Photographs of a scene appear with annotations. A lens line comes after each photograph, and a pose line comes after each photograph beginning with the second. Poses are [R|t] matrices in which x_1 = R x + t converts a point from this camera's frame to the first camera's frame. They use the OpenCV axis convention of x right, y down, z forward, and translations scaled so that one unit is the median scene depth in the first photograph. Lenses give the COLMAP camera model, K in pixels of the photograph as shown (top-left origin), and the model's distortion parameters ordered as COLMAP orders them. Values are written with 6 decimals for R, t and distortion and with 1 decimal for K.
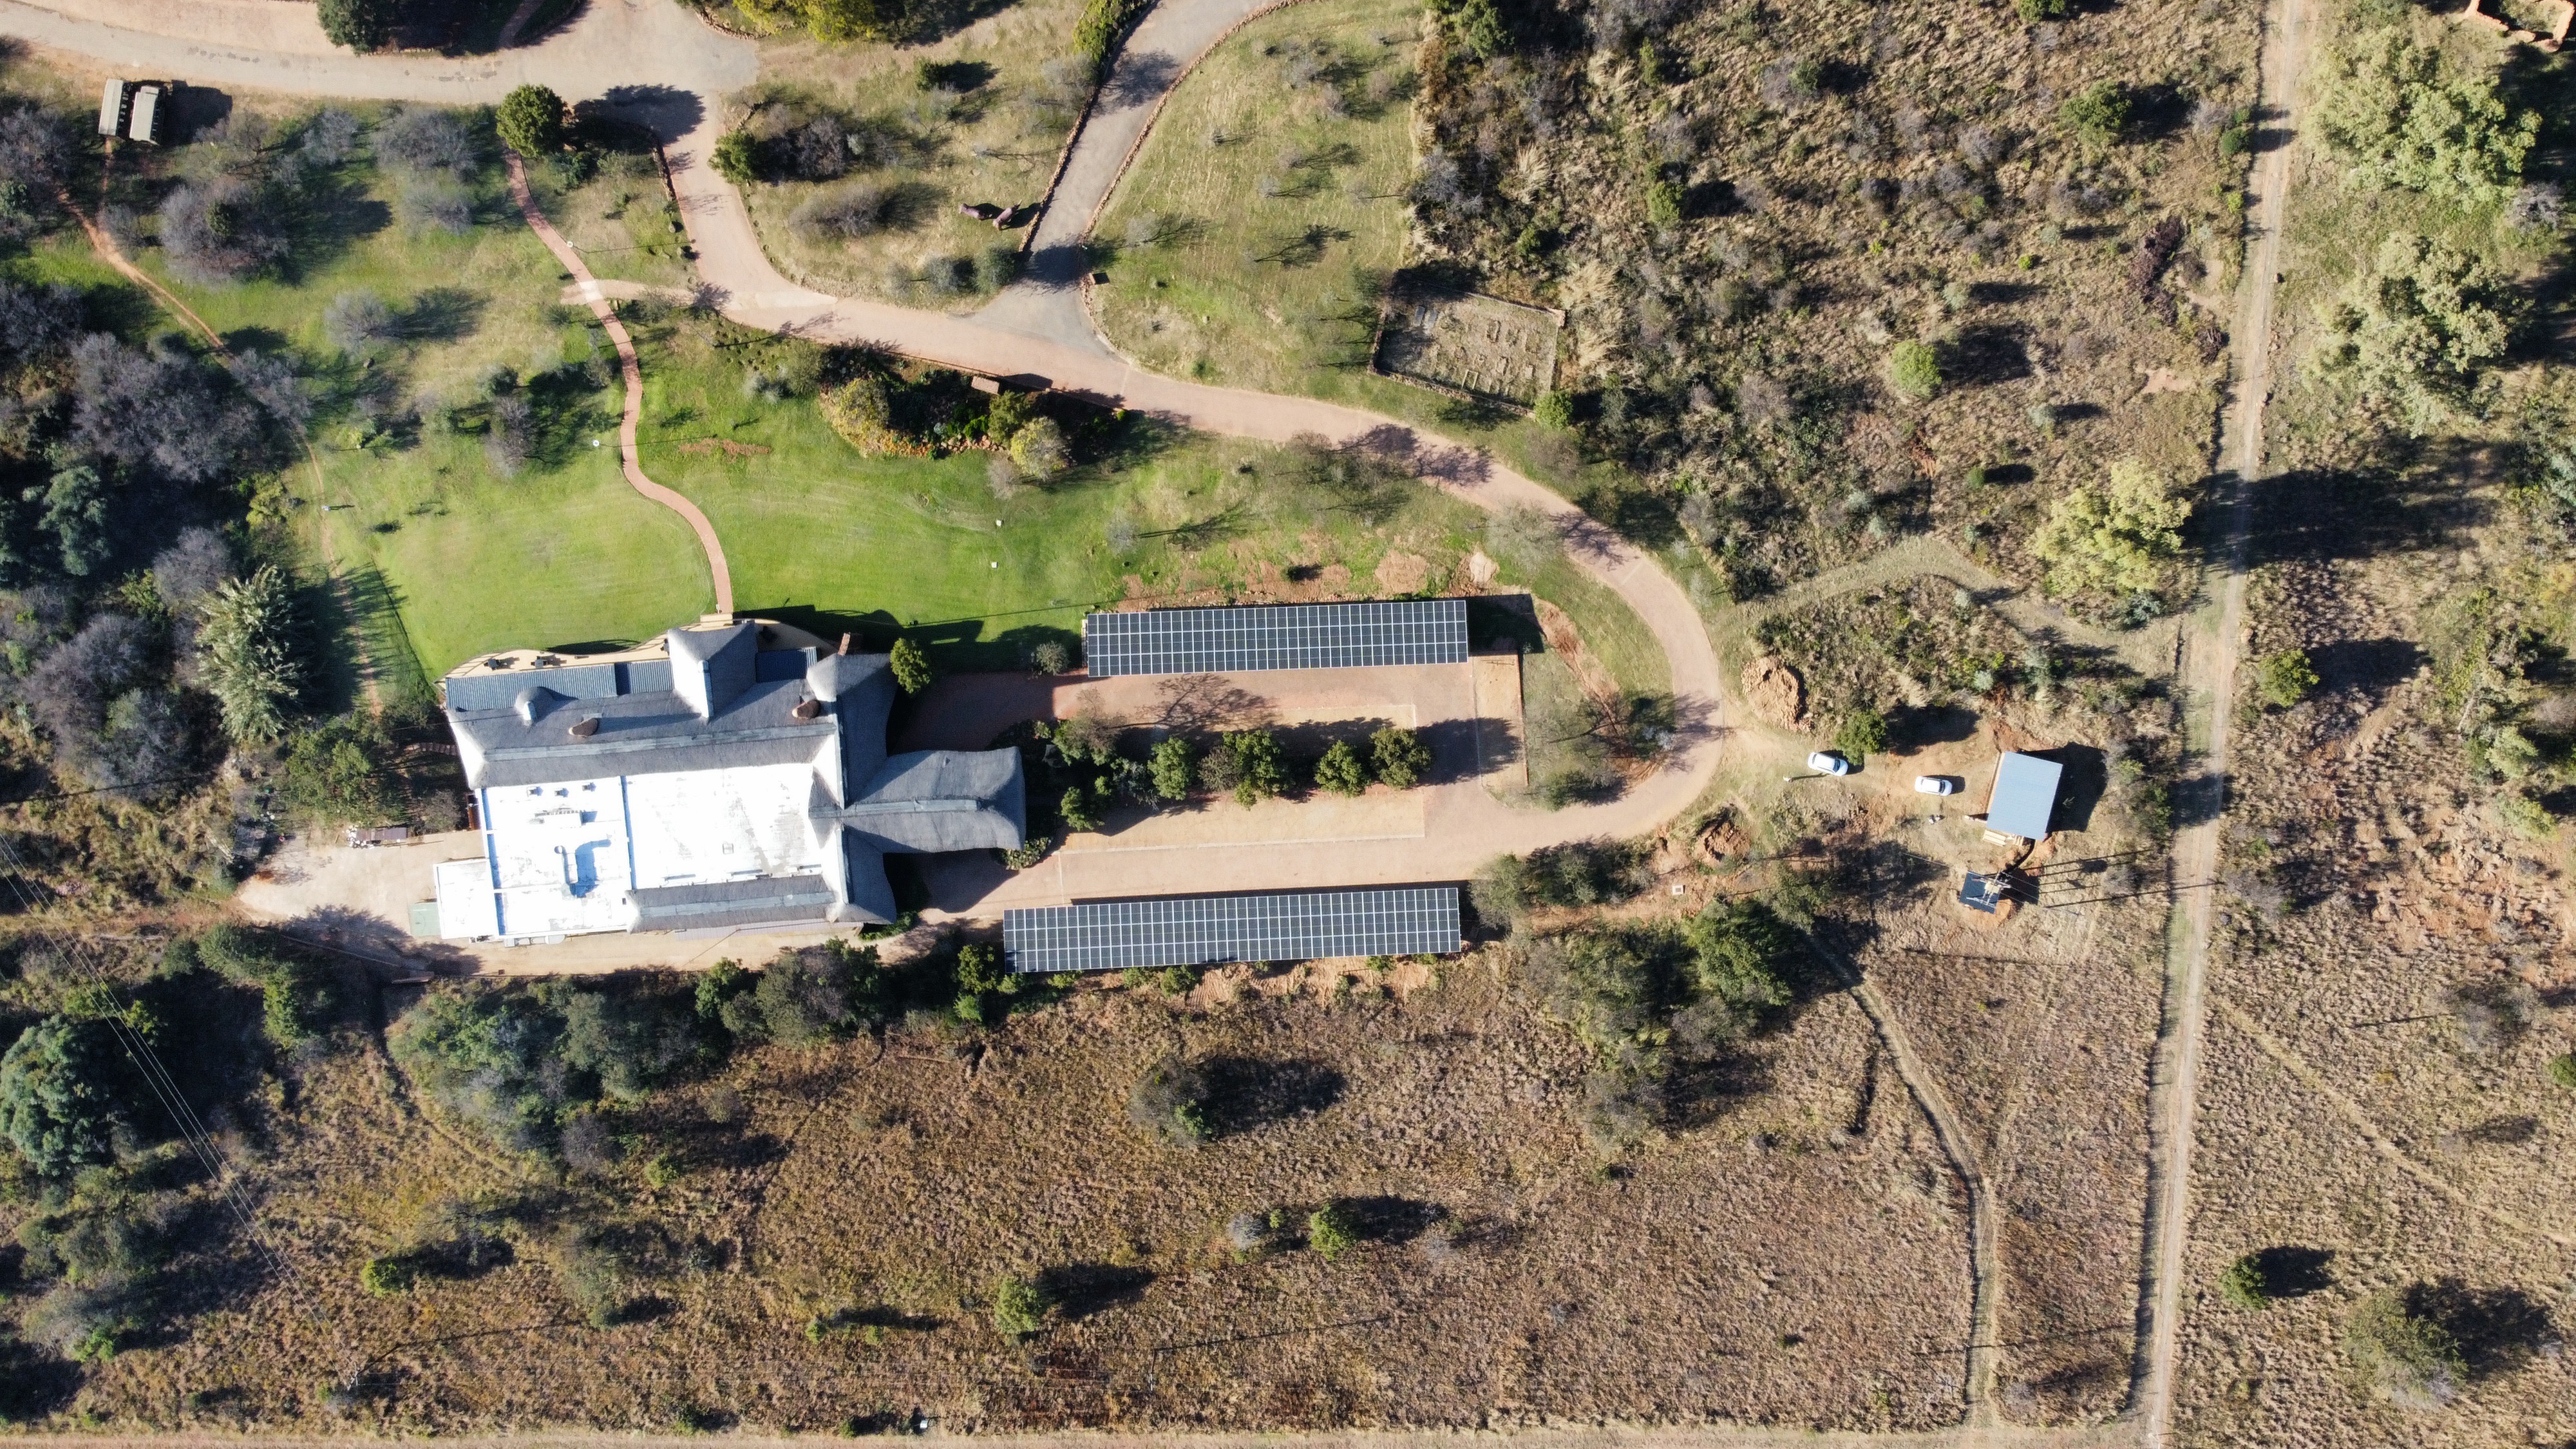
lens RADIAL K [[1961.4, 0, 1288.0], [0, 1961.4, 724.5], [0, 0, 1]] dist [0.005058, -0.000350]
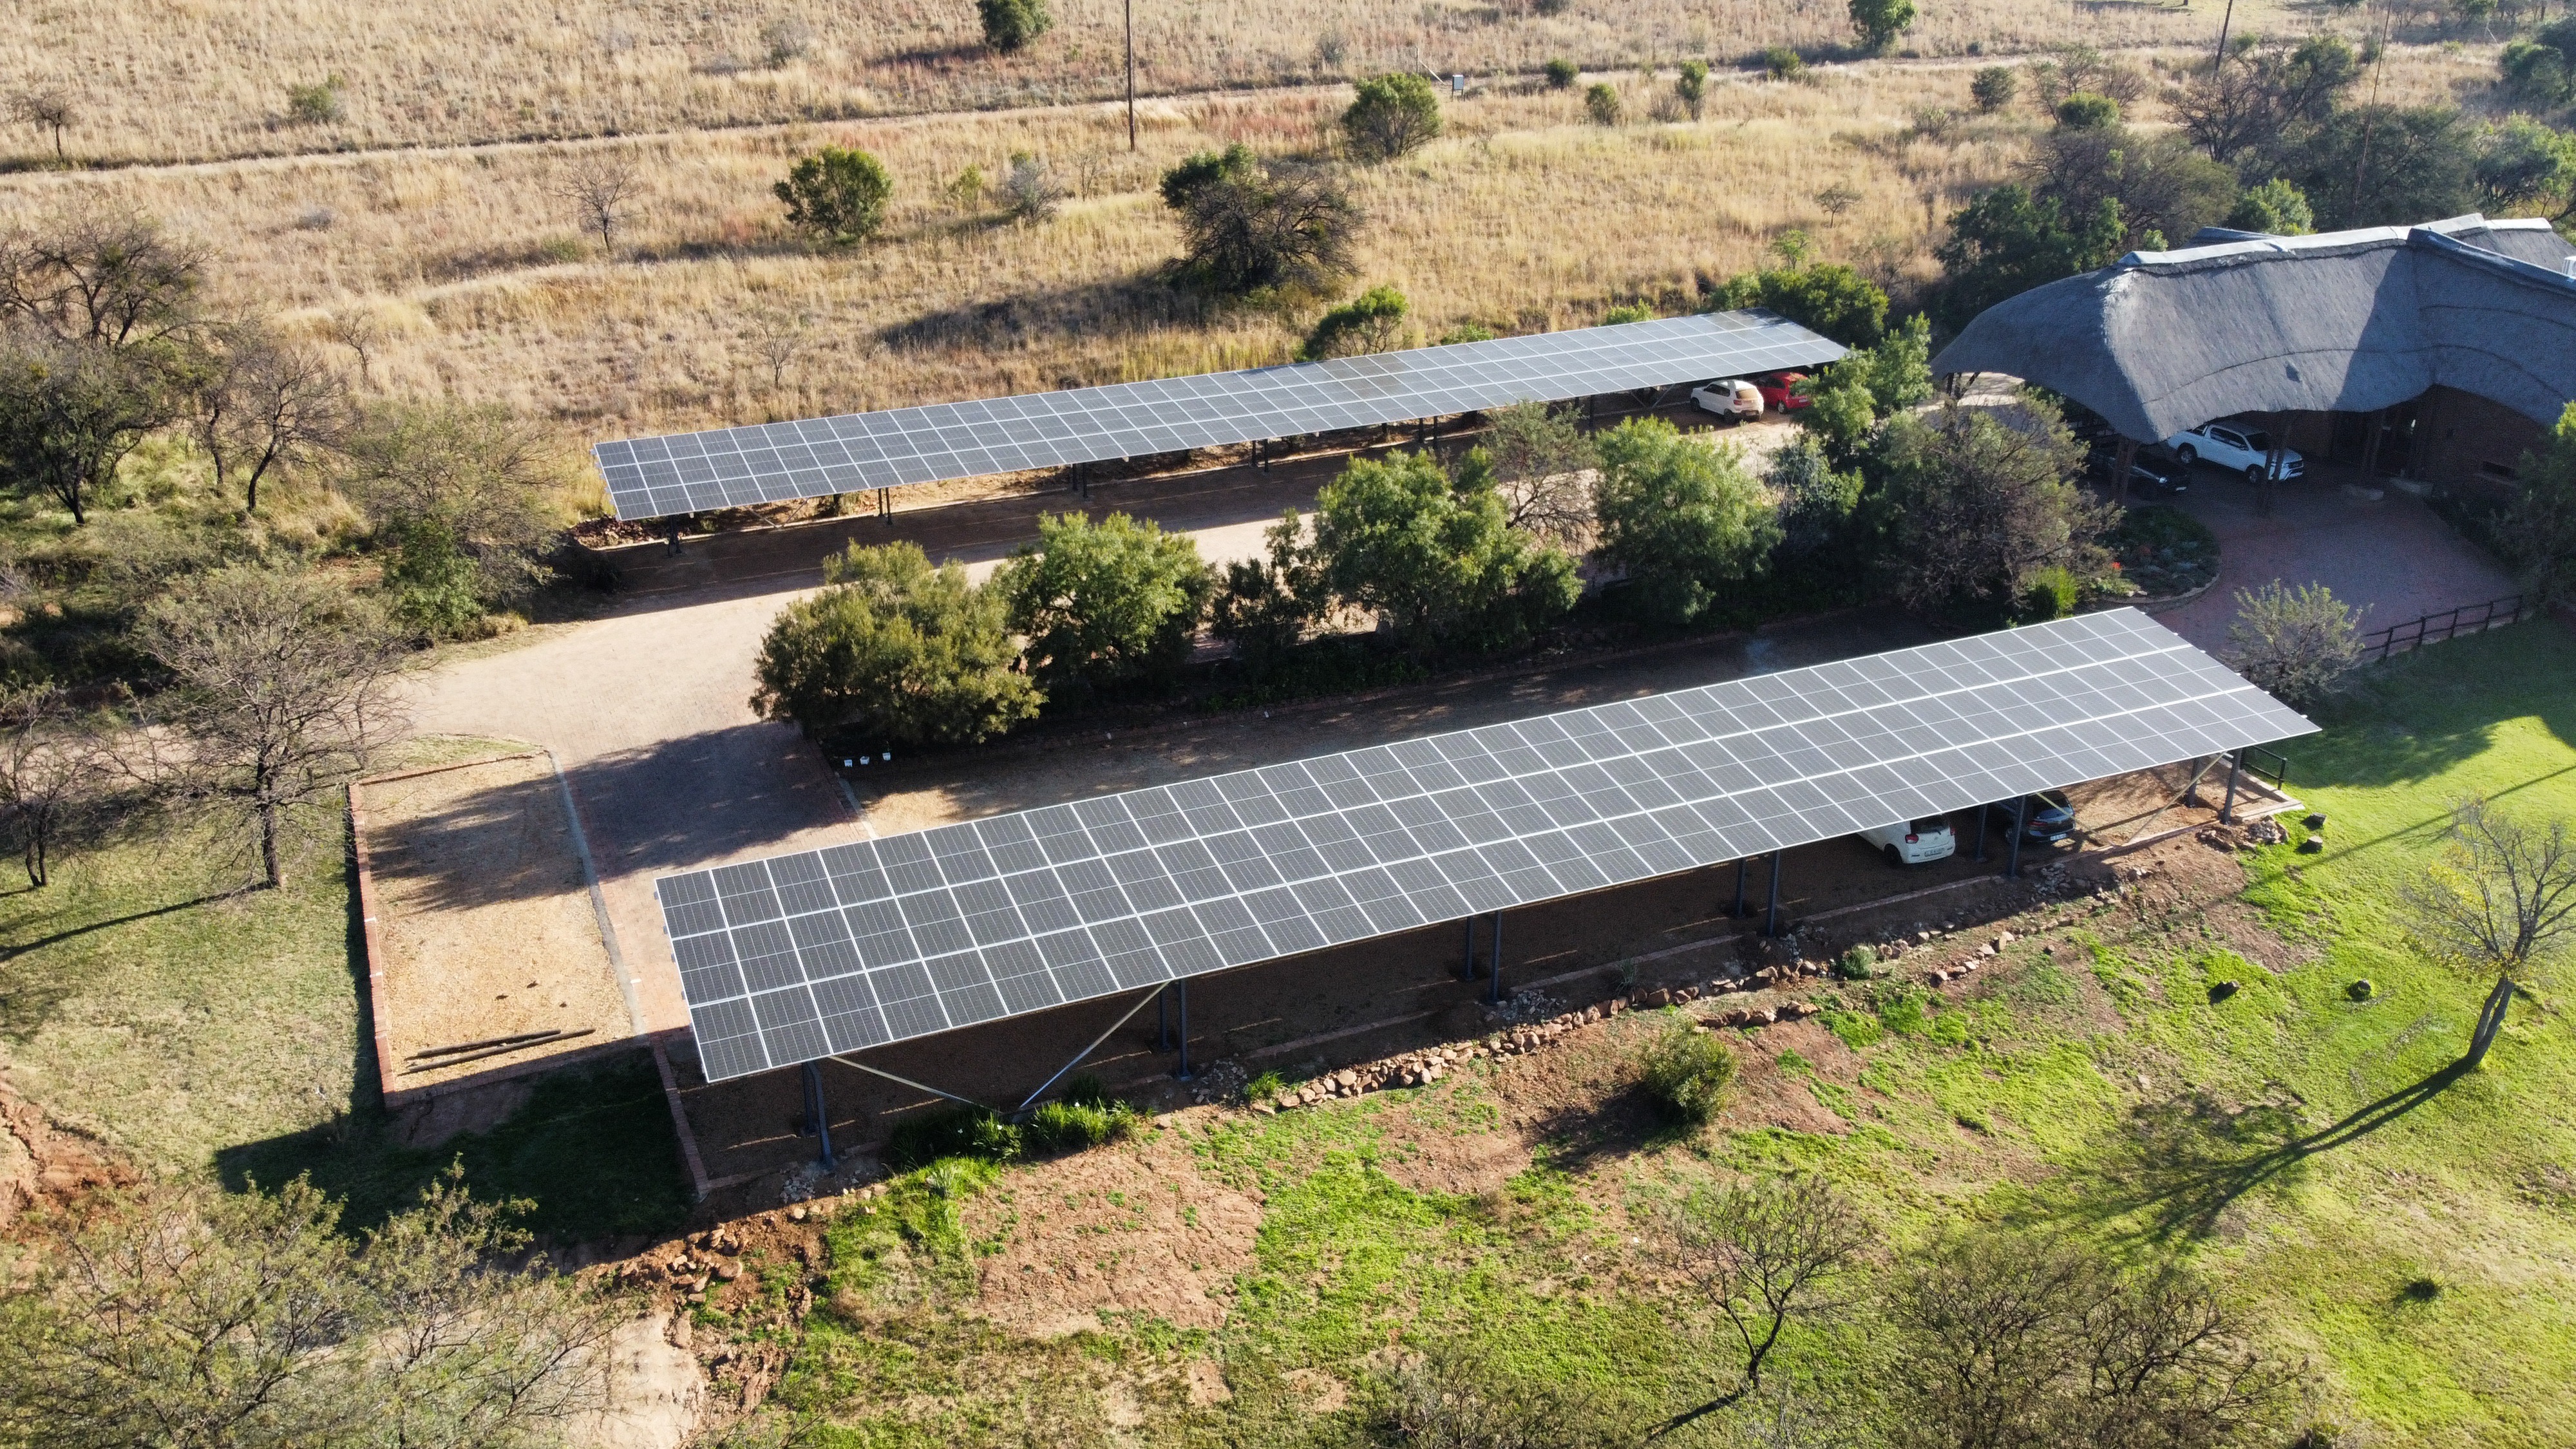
lens RADIAL K [[1961.4, 0, 1288.0], [0, 1961.4, 724.5], [0, 0, 1]] dist [0.005058, -0.000350]
pose [[-0.931285, 0.130552, -0.340094, 0.095070], [-0.363856, -0.378982, 0.850871, -0.209565], [-0.017807, 0.916149, 0.400443, 0.884613]]
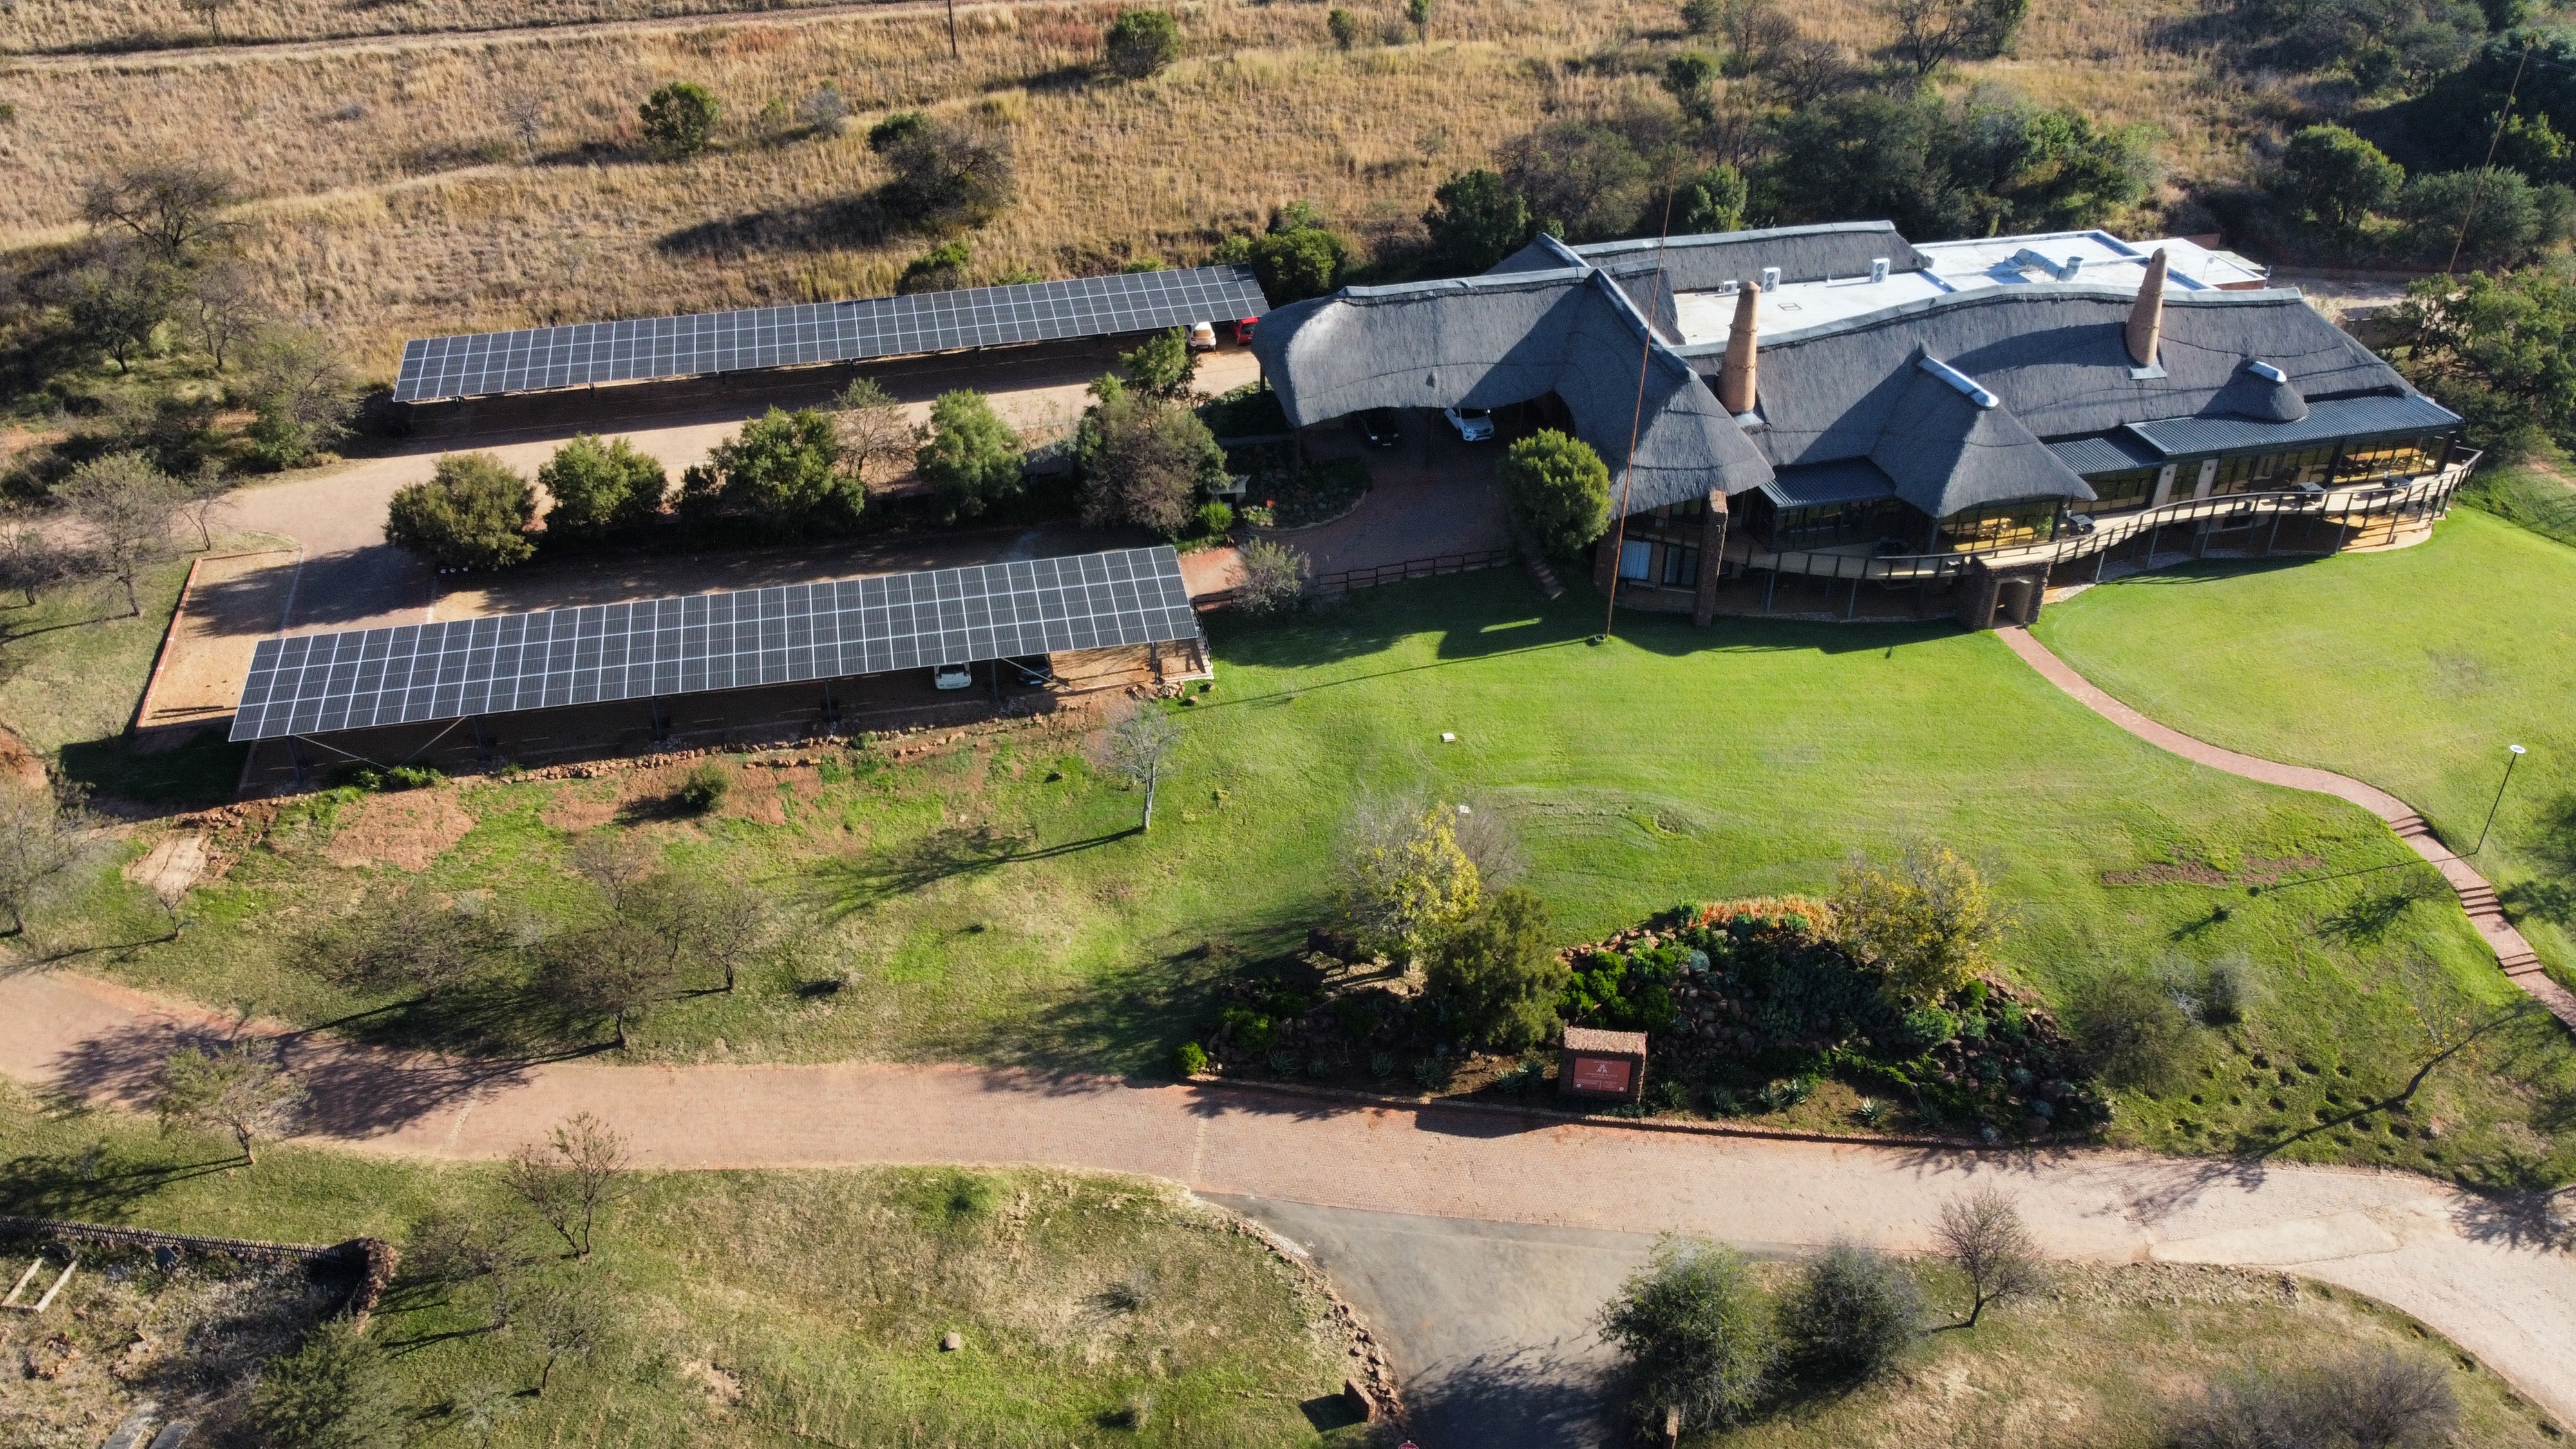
lens RADIAL K [[1961.4, 0, 1288.0], [0, 1961.4, 724.5], [0, 0, 1]] dist [0.005058, -0.000350]
pose [[-0.984832, 0.082196, -0.152804, -0.054532], [-0.172654, -0.551563, 0.816069, -0.403292], [-0.017203, 0.830073, 0.557389, 0.763106]]
